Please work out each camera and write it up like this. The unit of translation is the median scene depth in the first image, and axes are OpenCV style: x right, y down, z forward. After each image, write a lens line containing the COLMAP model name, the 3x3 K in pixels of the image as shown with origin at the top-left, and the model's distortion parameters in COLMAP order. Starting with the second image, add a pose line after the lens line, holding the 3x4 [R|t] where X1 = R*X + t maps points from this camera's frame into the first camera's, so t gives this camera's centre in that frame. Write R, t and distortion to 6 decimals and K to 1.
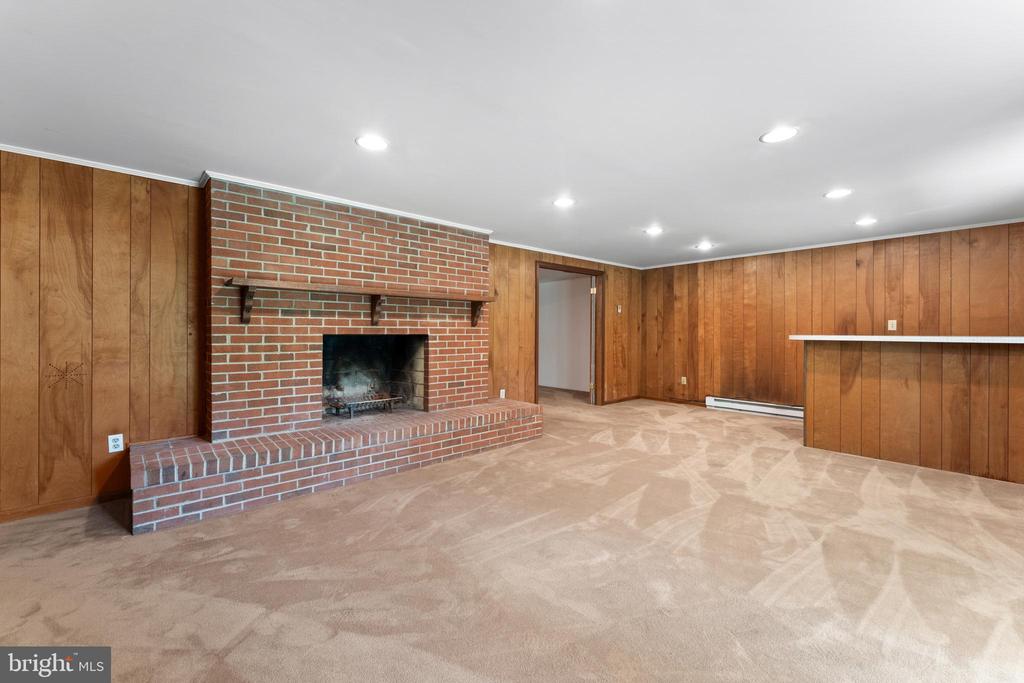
lens RADIAL K [[414.9, 0, 521.0], [0, 414.9, 333.4], [0, 0, 1]] dist [0.000815, 0.000058]
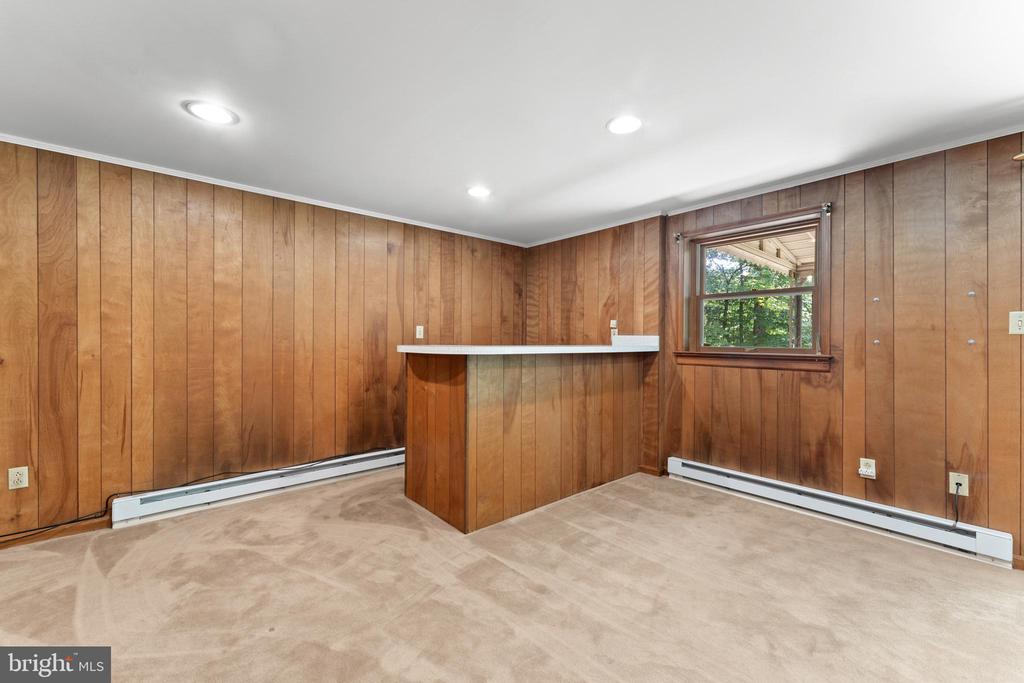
lens RADIAL K [[414.9, 0, 513.3], [0, 414.9, 340.2], [0, 0, 1]] dist [0.000815, 0.000058]
pose [[0.035415, 0.001020, 0.999372, 0.095817], [-0.001131, 0.999999, -0.000980, -0.003800], [-0.999372, -0.001096, 0.035416, 0.952792]]
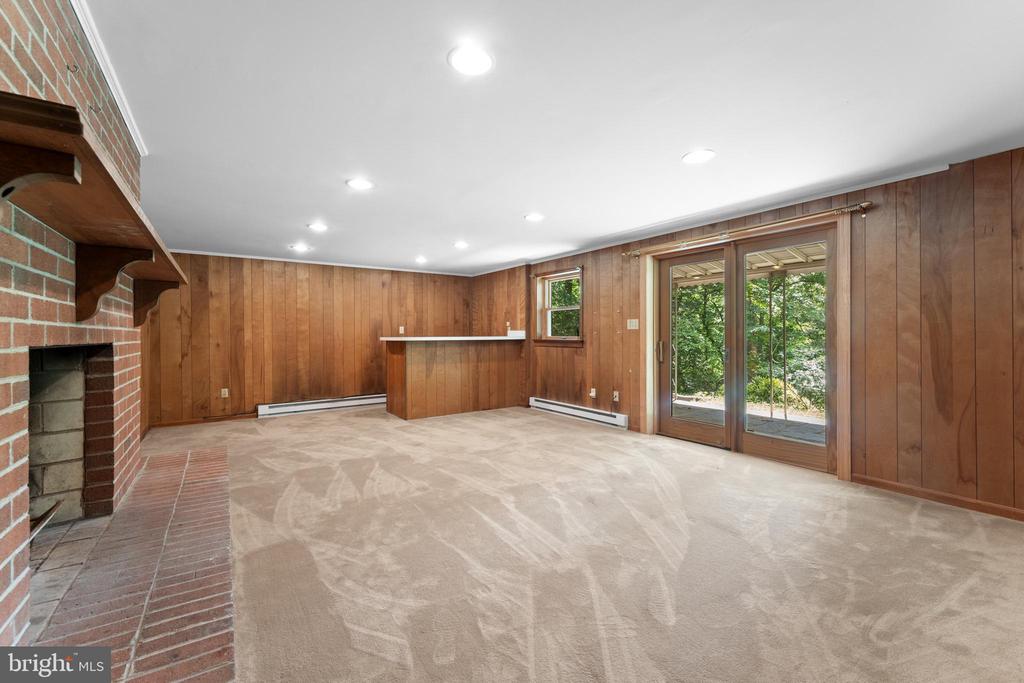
lens RADIAL K [[414.9, 0, 511.5], [0, 414.9, 332.8], [0, 0, 1]] dist [0.000815, 0.000058]
pose [[0.133626, 0.001293, 0.991031, -0.618871], [0.010146, 0.999945, -0.002672, -0.002546], [-0.990980, 0.010412, 0.133606, 0.506713]]
